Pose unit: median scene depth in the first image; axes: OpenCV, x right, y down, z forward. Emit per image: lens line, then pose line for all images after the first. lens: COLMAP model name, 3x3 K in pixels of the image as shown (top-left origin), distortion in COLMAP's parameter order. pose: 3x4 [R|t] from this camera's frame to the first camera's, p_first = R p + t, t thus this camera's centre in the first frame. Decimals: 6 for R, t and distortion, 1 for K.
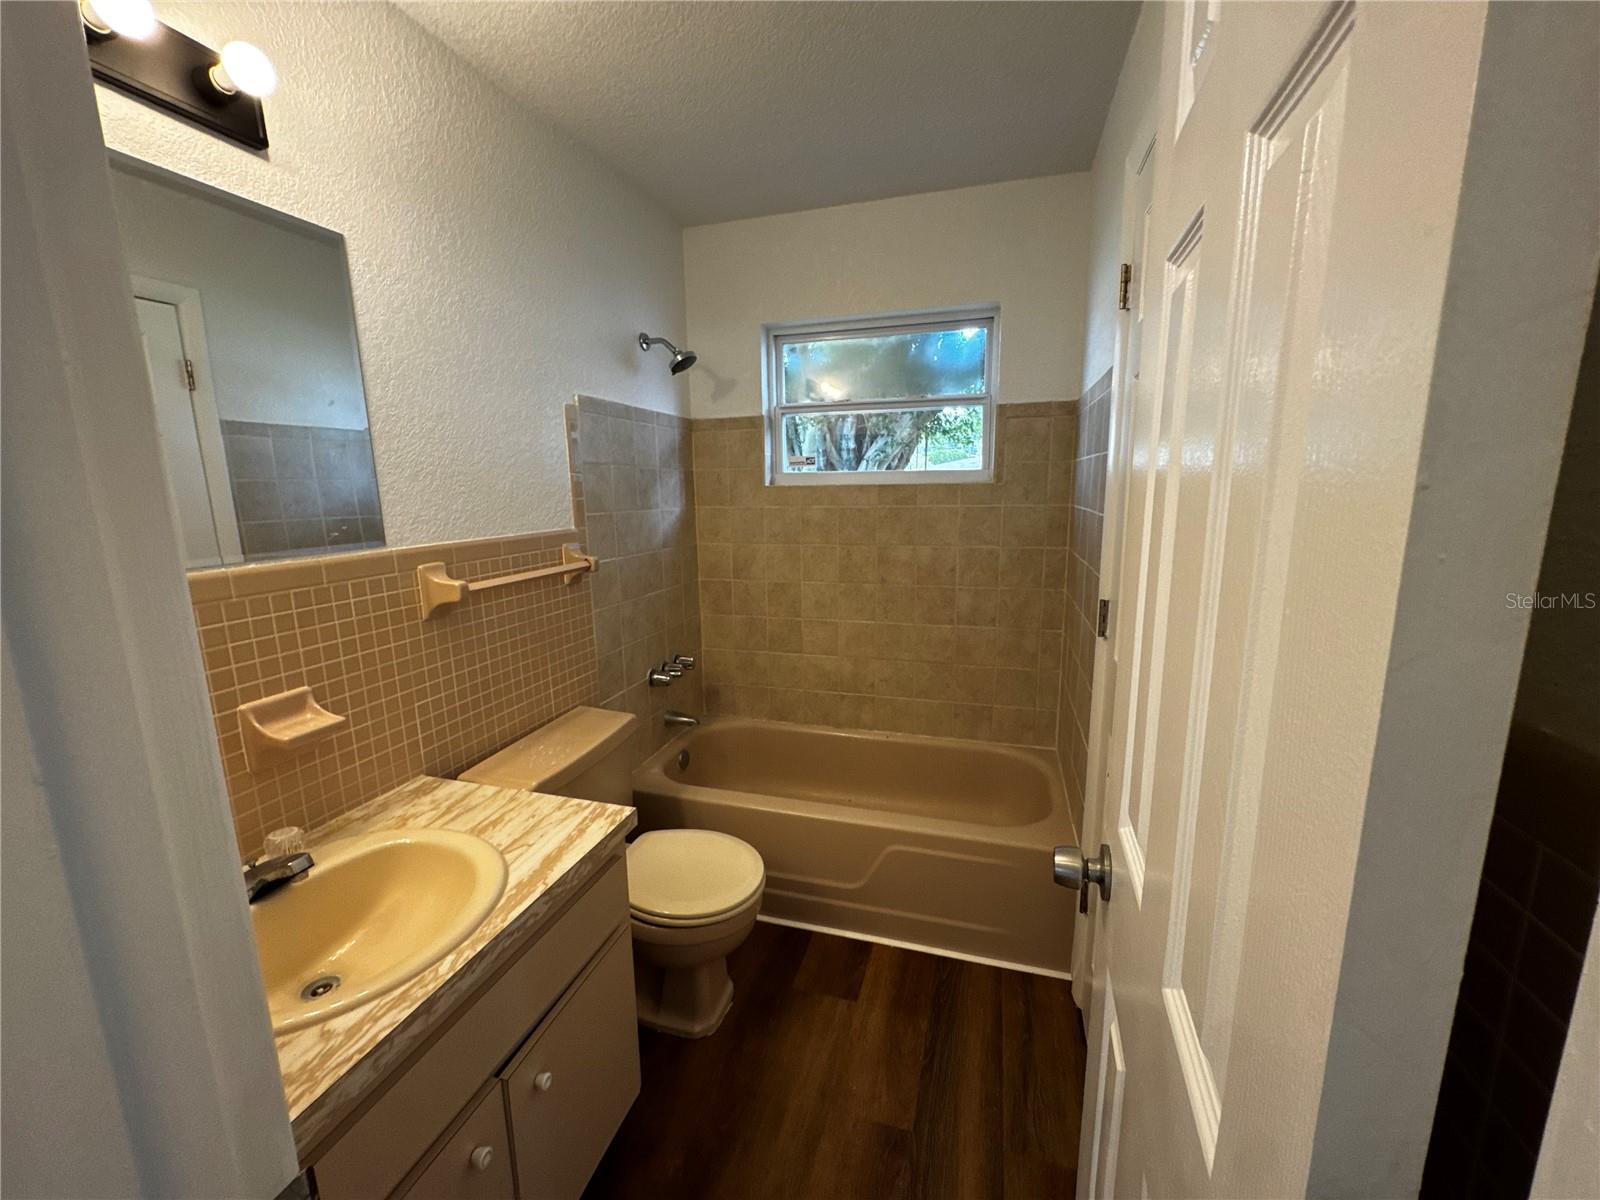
lens RADIAL K [[637.9, 0, 800.0], [0, 637.9, 600.0], [0, 0, 1]] dist [-0.003366, 0.000370]
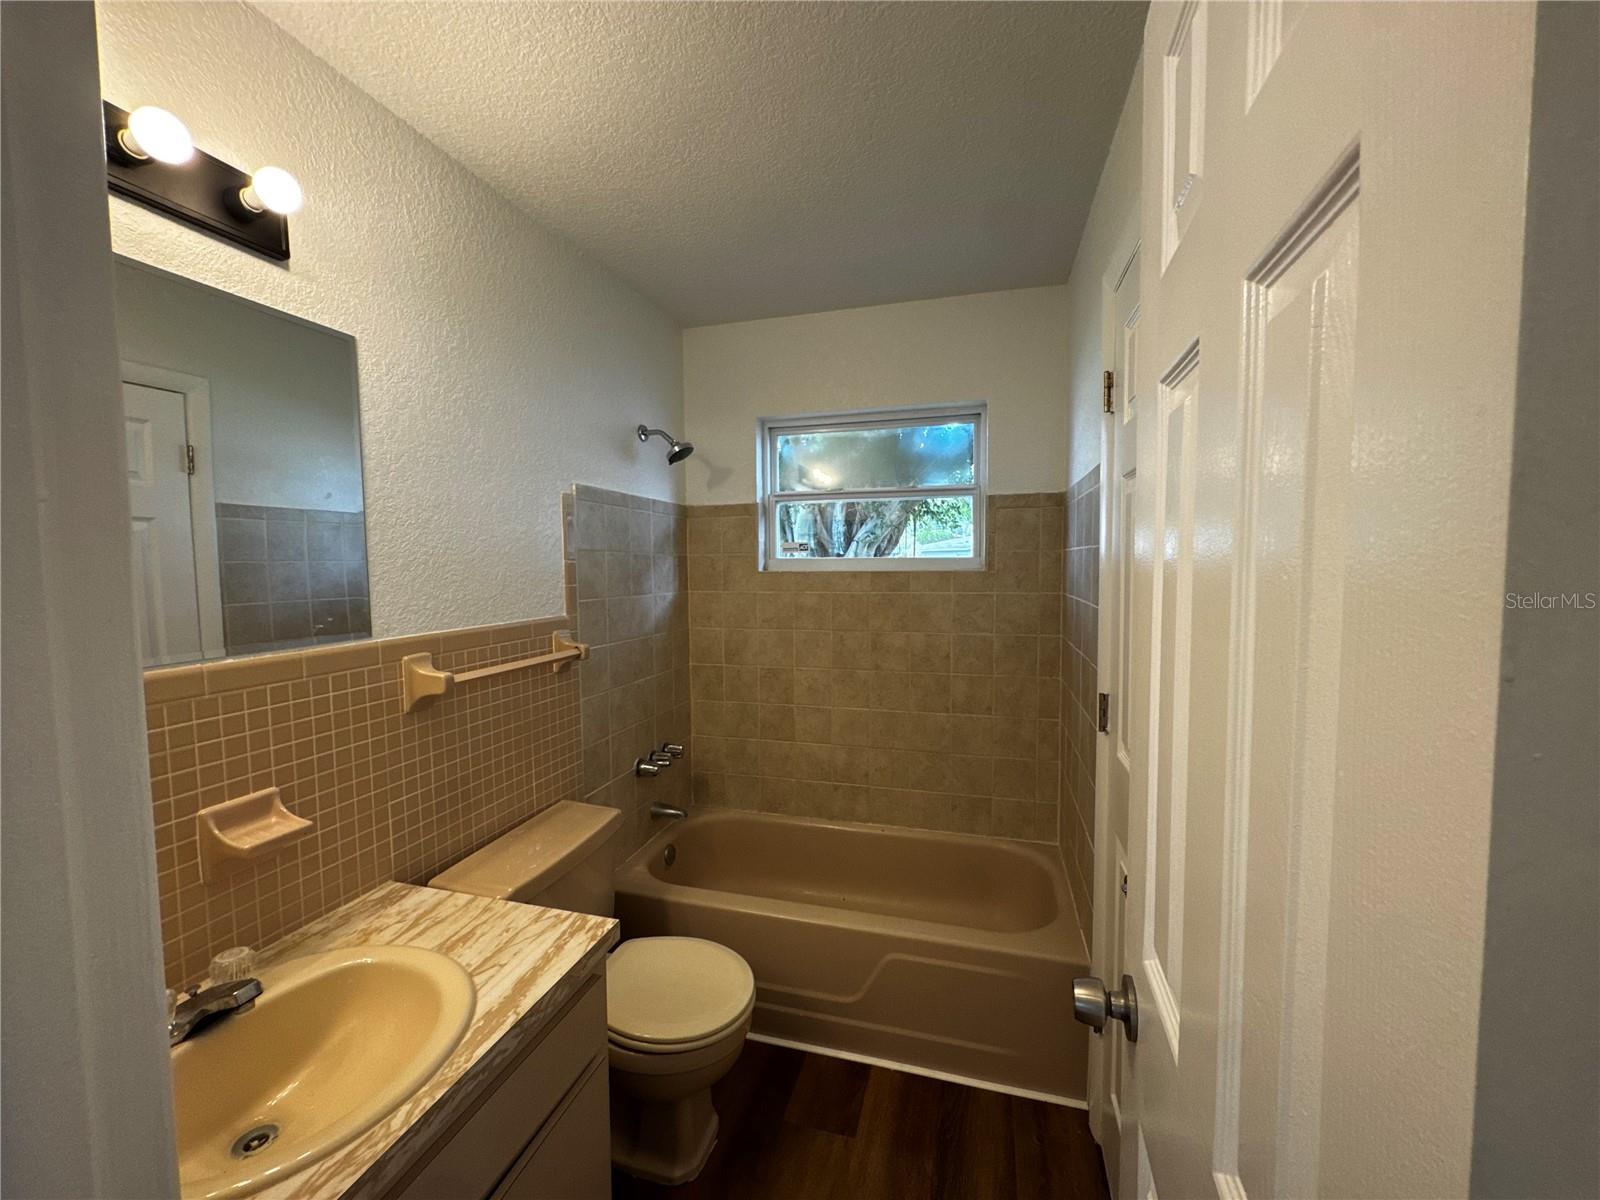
lens RADIAL K [[637.9, 0, 800.0], [0, 637.9, 600.0], [0, 0, 1]] dist [-0.003366, 0.000370]
pose [[0.999862, 0.005748, 0.015592, -0.008471], [-0.003838, 0.992778, -0.119908, -0.024770], [-0.016168, 0.119832, 0.992663, 0.012595]]
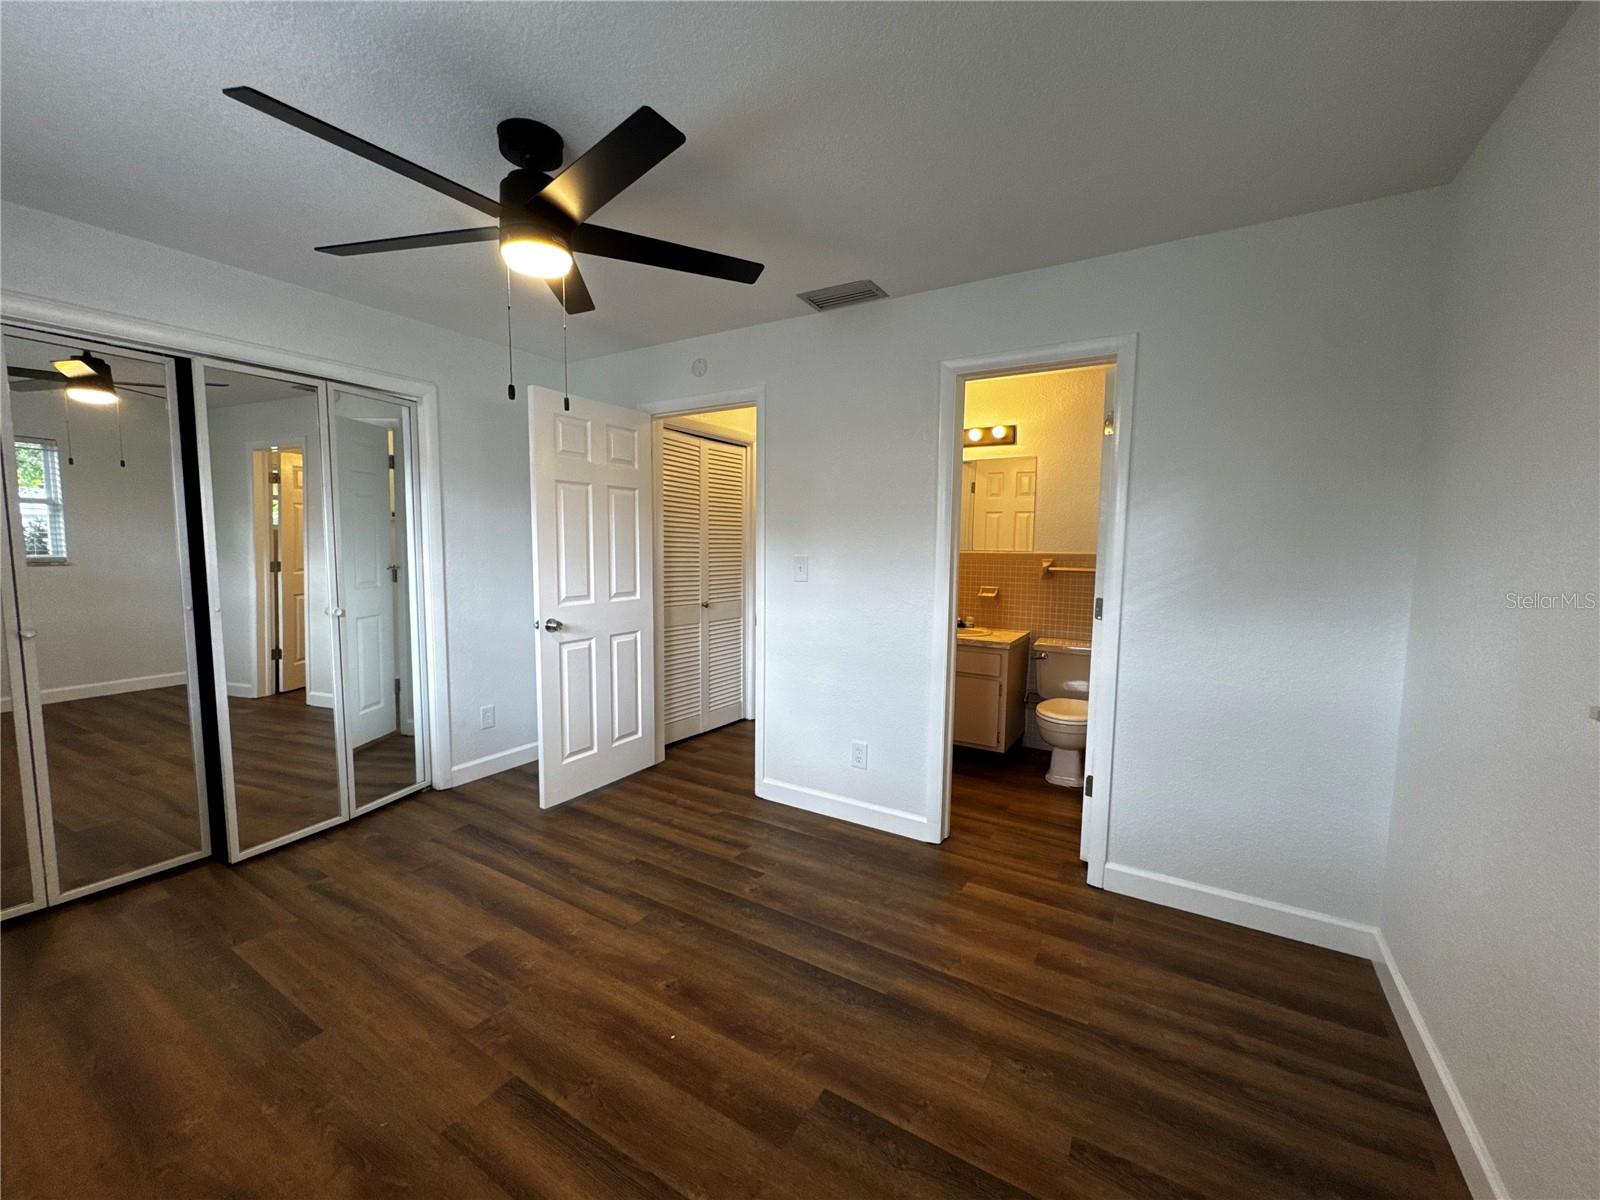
lens RADIAL K [[637.9, 0, 800.0], [0, 637.9, 600.0], [0, 0, 1]] dist [-0.003366, 0.000370]
pose [[-0.252628, 0.105720, -0.961770, 2.414409], [-0.180407, 0.971435, 0.154170, -0.119199], [0.950596, 0.212457, -0.226339, 0.631665]]
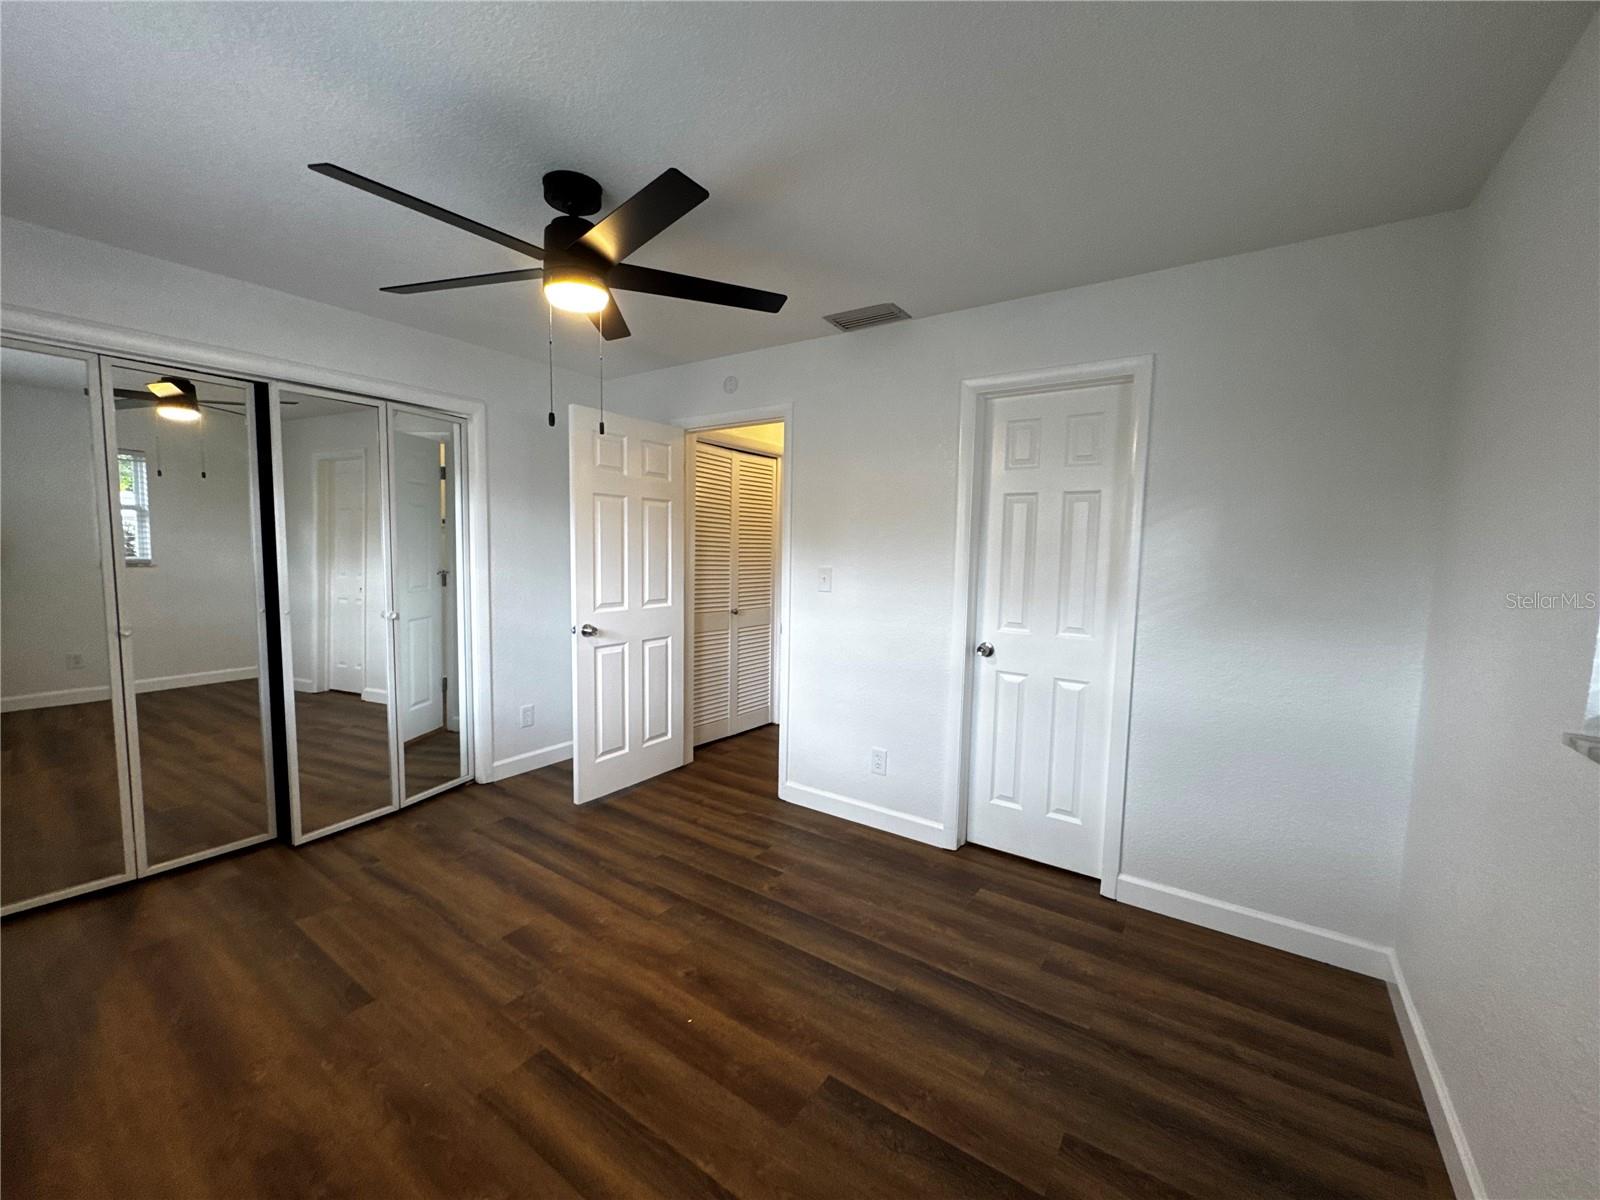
lens RADIAL K [[637.9, 0, 800.0], [0, 637.9, 600.0], [0, 0, 1]] dist [-0.003366, 0.000370]
pose [[-0.307087, 0.095351, -0.946893, 2.501686], [-0.184513, 0.970123, 0.157529, -0.173633], [0.933623, 0.223089, -0.280319, 0.711034]]
